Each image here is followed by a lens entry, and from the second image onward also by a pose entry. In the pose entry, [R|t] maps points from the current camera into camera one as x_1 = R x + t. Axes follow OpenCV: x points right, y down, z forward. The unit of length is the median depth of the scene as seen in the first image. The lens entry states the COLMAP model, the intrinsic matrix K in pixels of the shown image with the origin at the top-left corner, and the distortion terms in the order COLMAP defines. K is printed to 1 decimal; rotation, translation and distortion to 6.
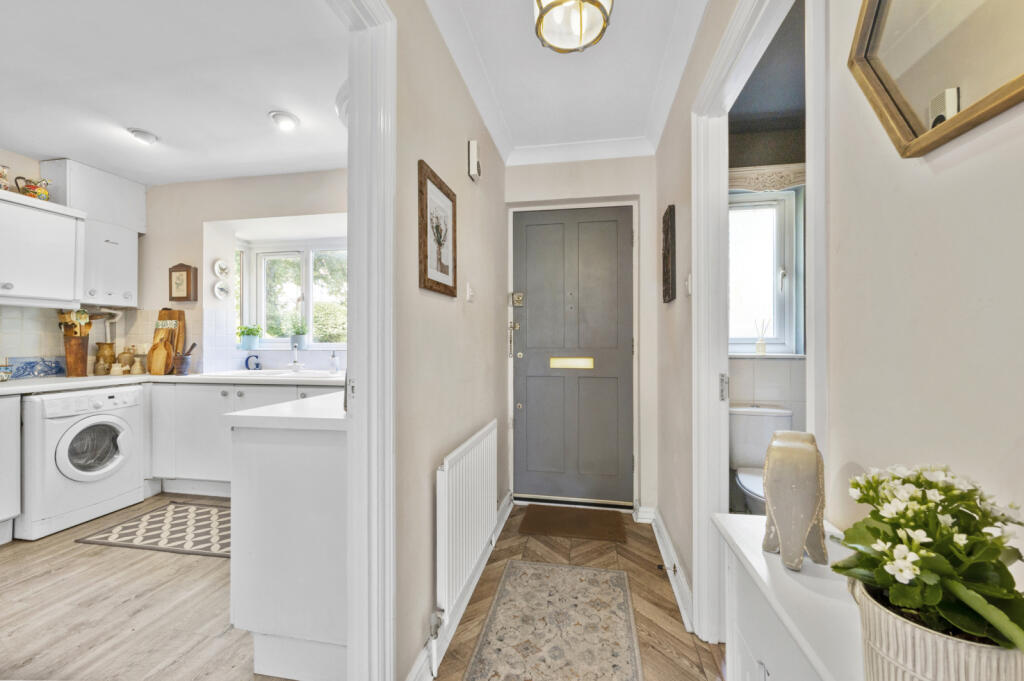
lens RADIAL K [[407.3, 0, 509.1], [0, 407.3, 341.8], [0, 0, 1]] dist [-0.001411, 0.000339]
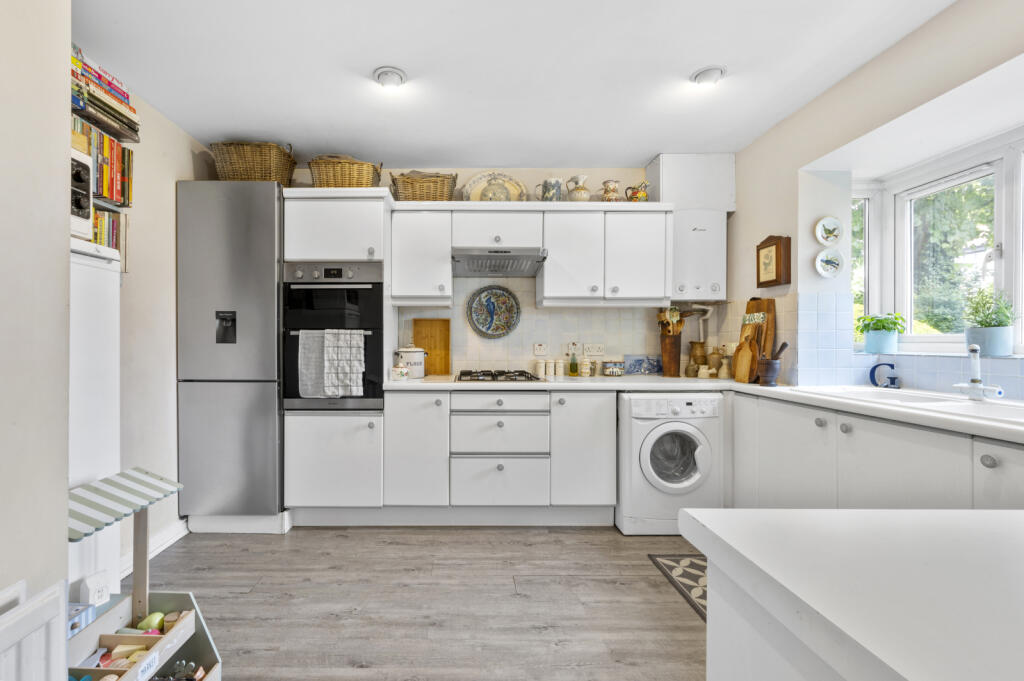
lens RADIAL K [[436.4, 0, 466.9], [0, 436.4, 342.0], [0, 0, 1]] dist [0.000647, 0.000342]
pose [[0.196006, 0.004395, -0.980593, -0.133434], [0.000358, 0.999990, 0.004554, -0.001636], [0.980603, -0.001244, 0.196002, 0.309167]]
